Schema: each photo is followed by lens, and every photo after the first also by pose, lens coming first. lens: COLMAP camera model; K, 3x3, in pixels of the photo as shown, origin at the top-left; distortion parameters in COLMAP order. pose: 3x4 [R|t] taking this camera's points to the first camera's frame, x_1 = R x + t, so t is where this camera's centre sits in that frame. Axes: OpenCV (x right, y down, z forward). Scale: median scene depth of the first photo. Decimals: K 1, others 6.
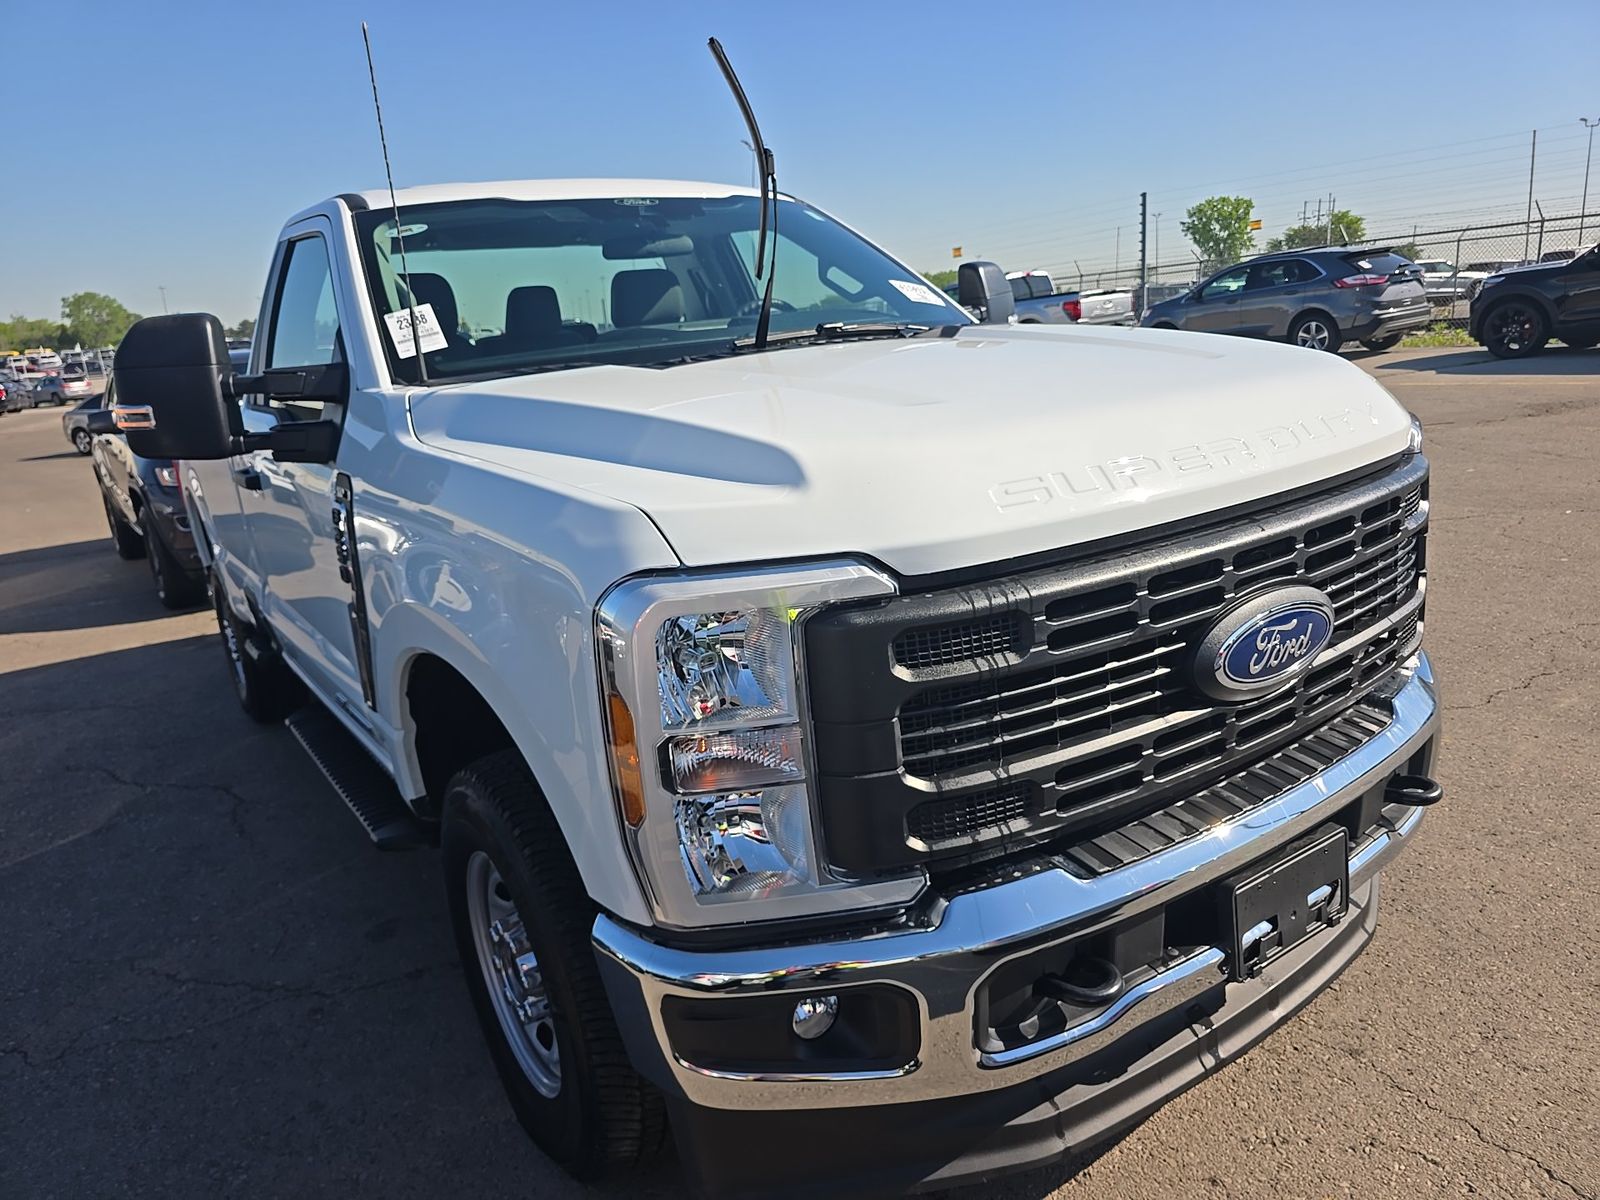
lens RADIAL K [[1096.0, 0, 793.1], [0, 1096.0, 603.1], [0, 0, 1]] dist [0.070290, -0.055113]
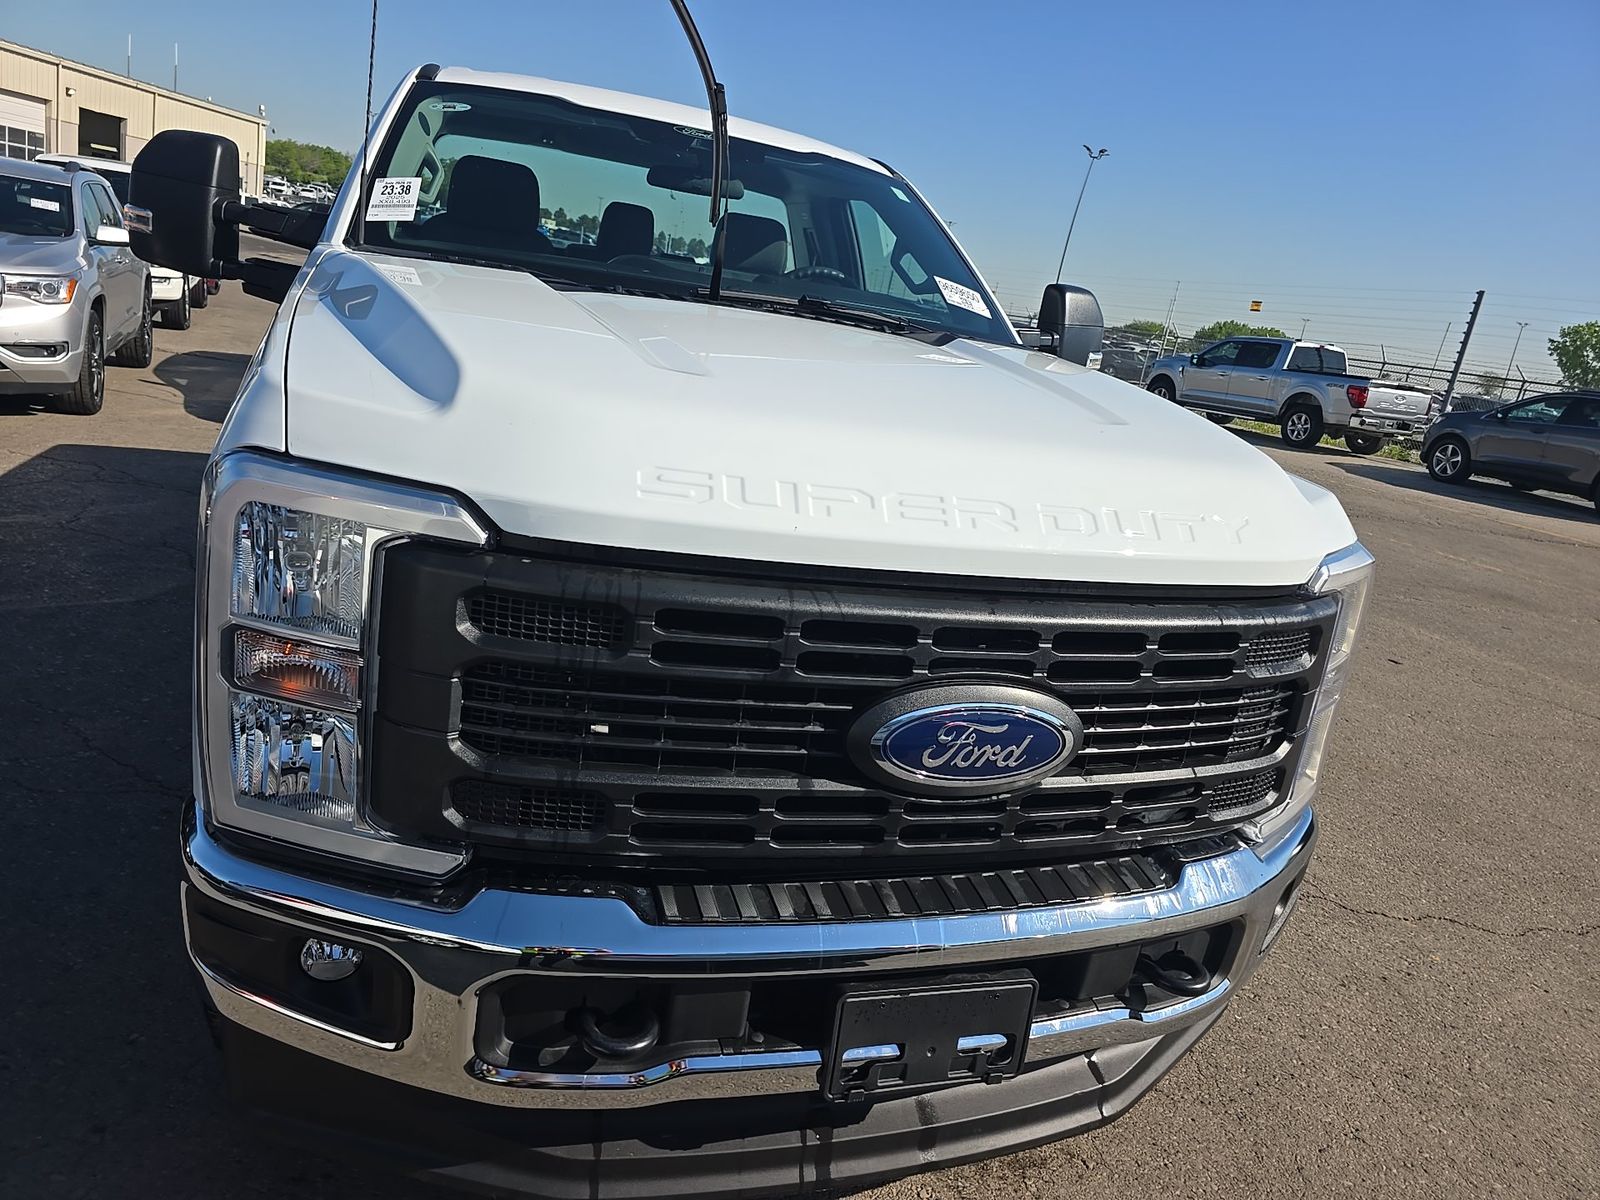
lens RADIAL K [[1102.7, 0, 800.0], [0, 1102.7, 600.0], [0, 0, 1]] dist [0.071042, -0.062699]
pose [[0.937859, 0.291976, -0.187539, 0.401580], [-0.290187, 0.956233, 0.037553, -0.058570], [0.190296, 0.019202, 0.981539, 0.113995]]
